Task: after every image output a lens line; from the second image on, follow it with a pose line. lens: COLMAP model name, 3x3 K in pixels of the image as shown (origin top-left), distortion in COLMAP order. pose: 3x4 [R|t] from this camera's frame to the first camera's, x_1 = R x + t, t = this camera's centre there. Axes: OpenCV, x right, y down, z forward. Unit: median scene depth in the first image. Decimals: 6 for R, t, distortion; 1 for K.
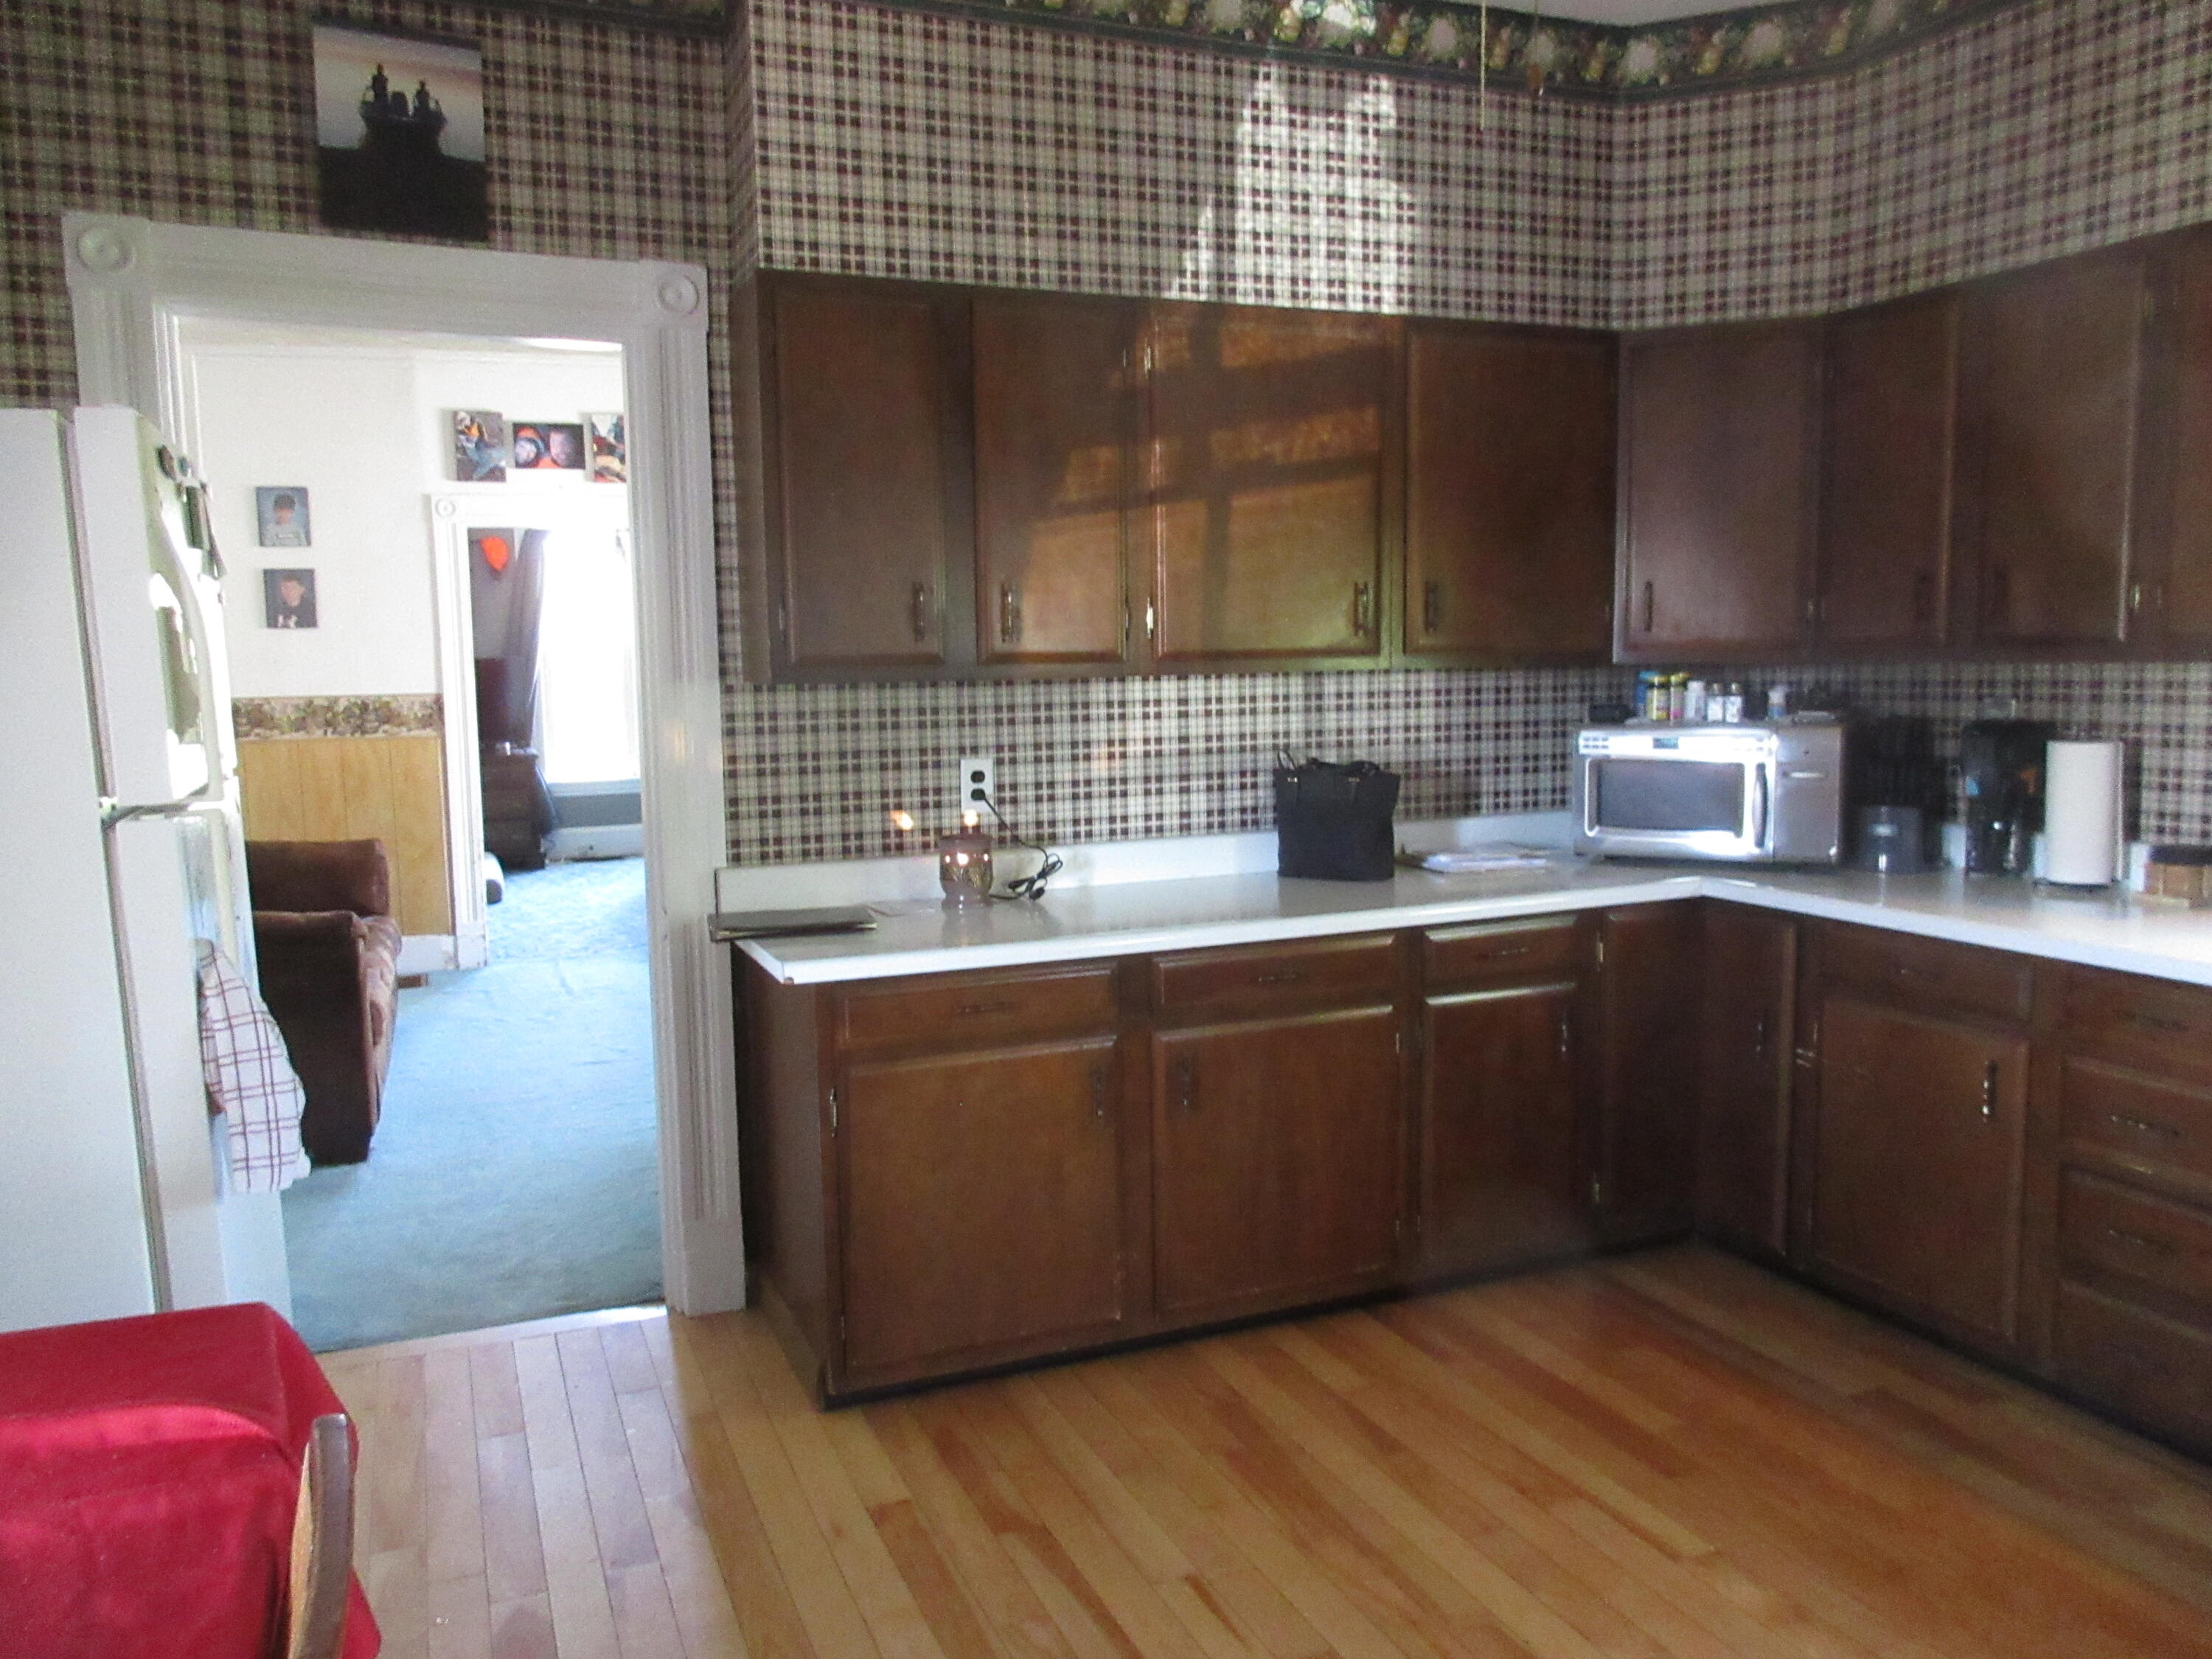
lens RADIAL K [[1647.5, 0, 1108.0], [0, 1647.5, 829.4], [0, 0, 1]] dist [-0.004261, 0.008492]
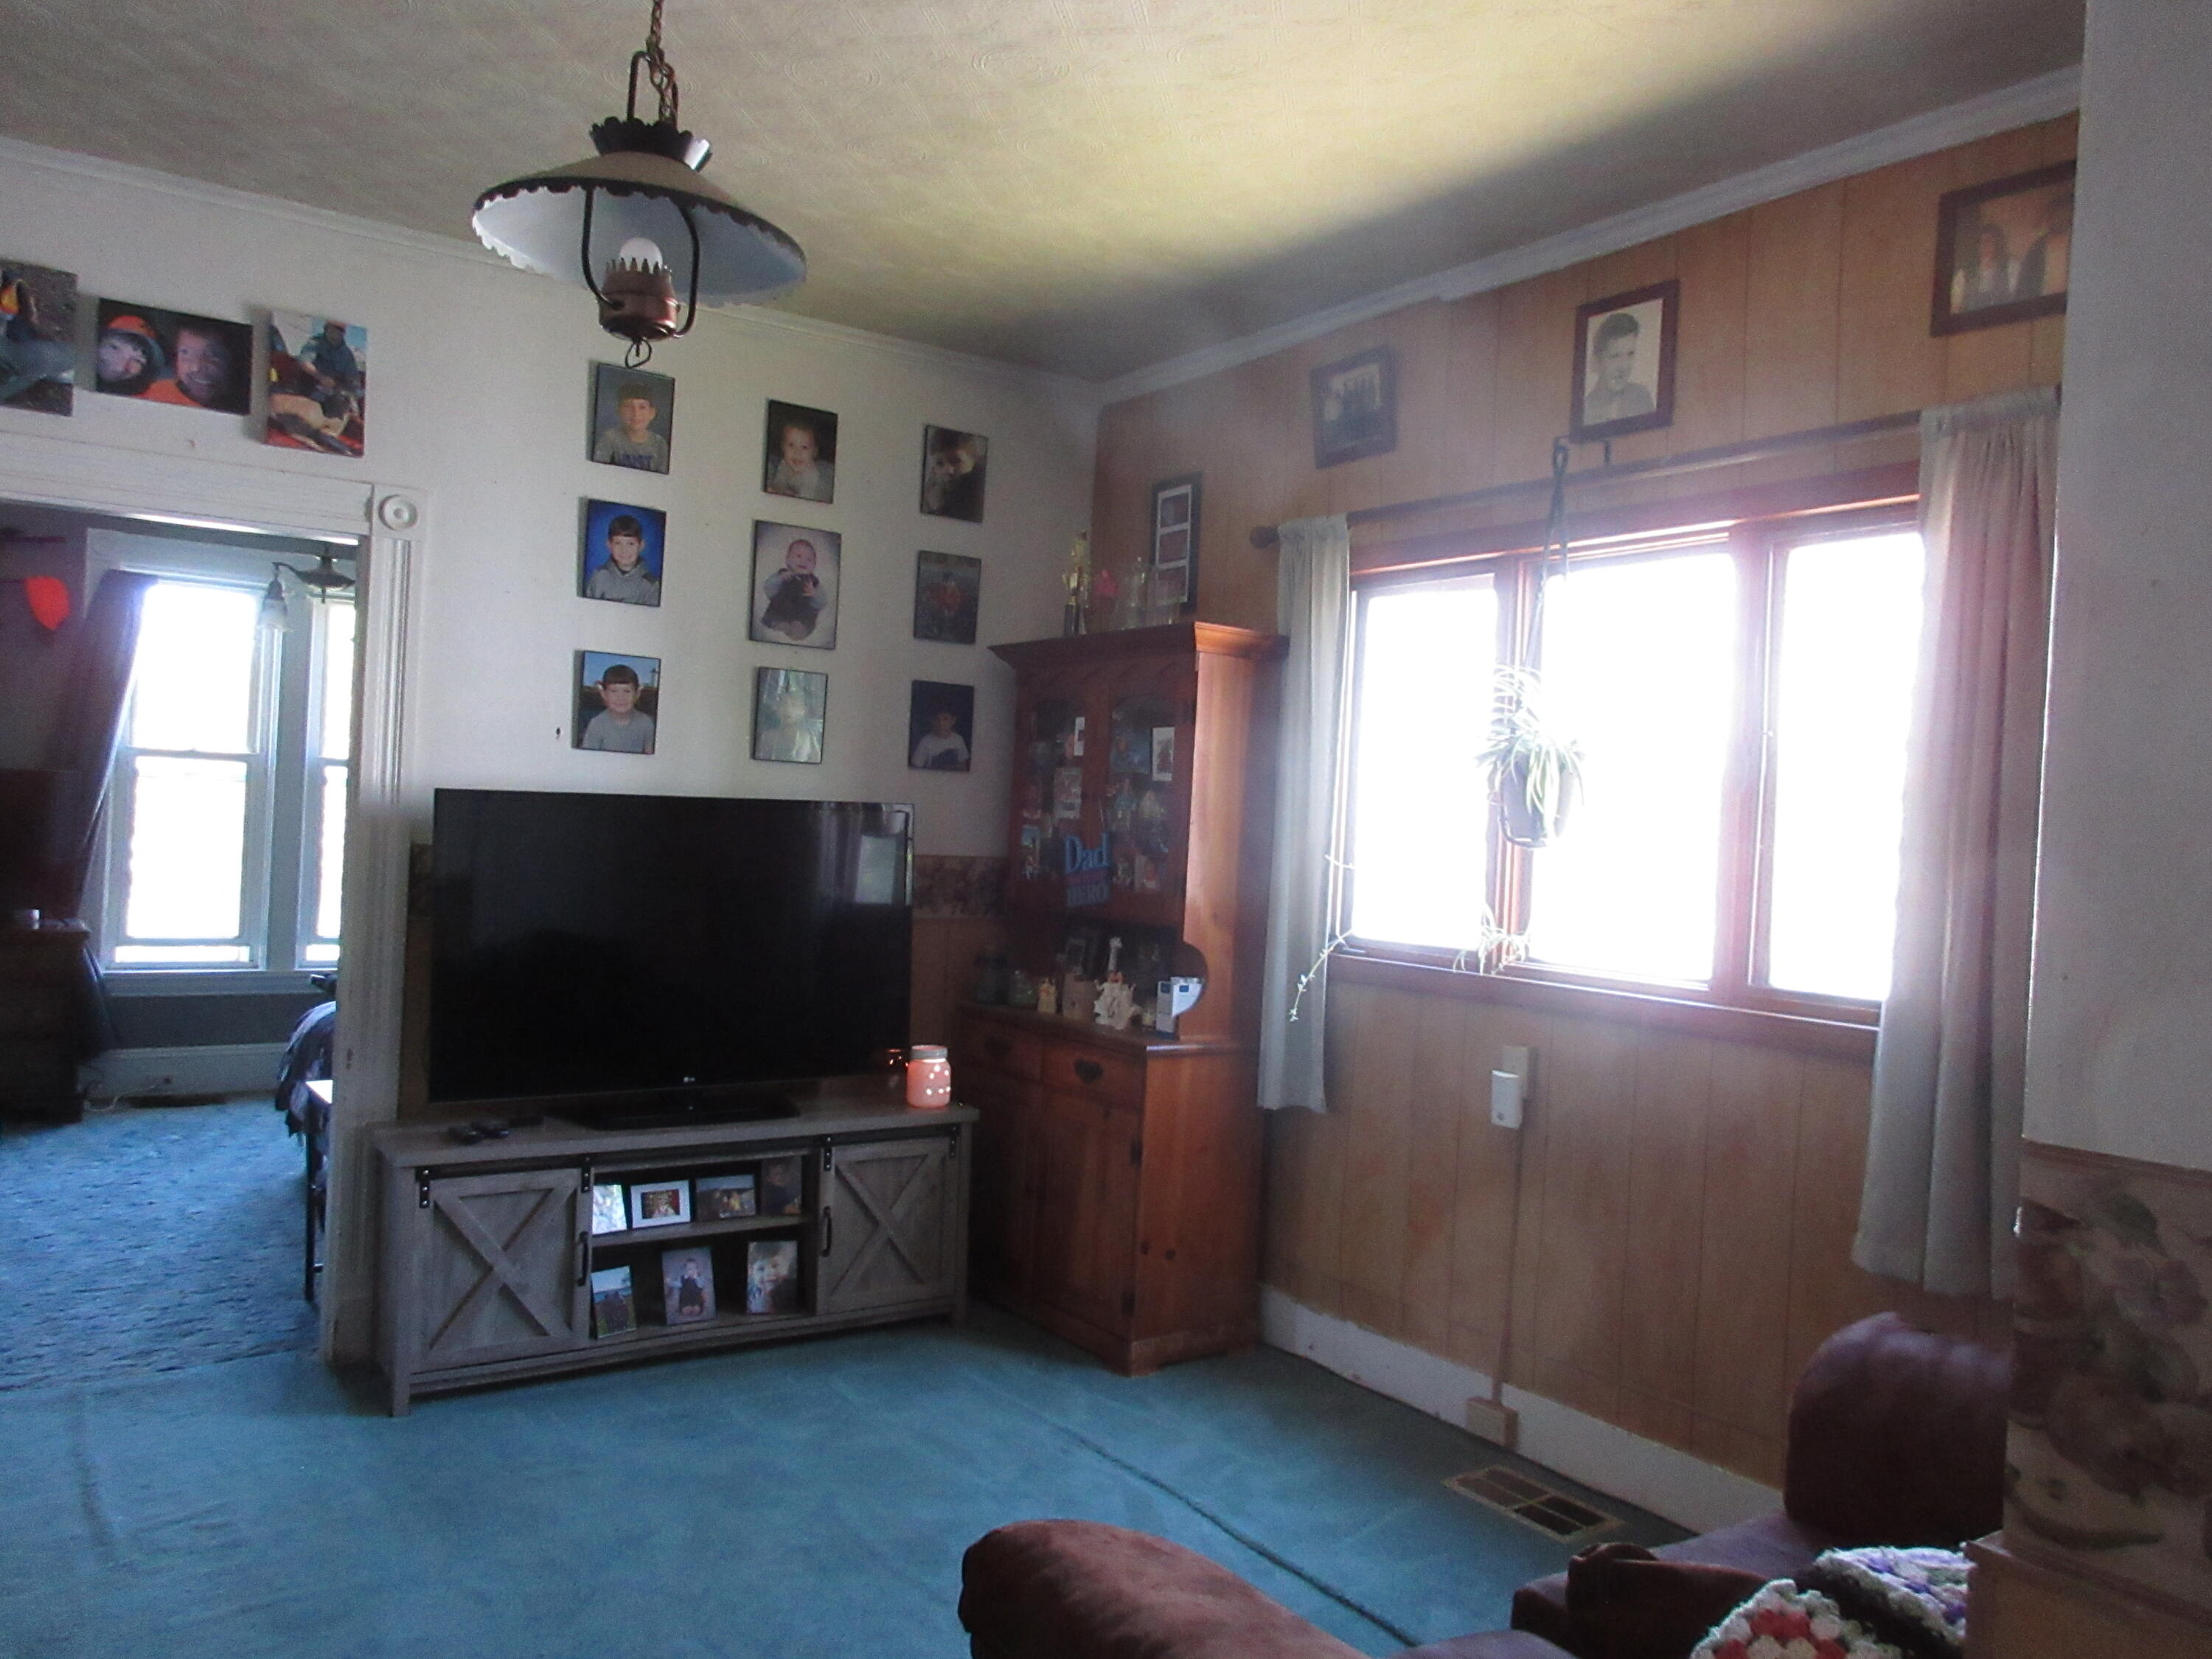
lens RADIAL K [[1647.5, 0, 1102.8], [0, 1647.5, 834.9], [0, 0, 1]] dist [-0.004261, 0.008492]
pose [[0.975067, 0.061750, 0.213145, -0.162595], [-0.039681, 0.993541, -0.106308, -0.047610], [-0.218333, 0.095199, 0.971220, 0.467971]]
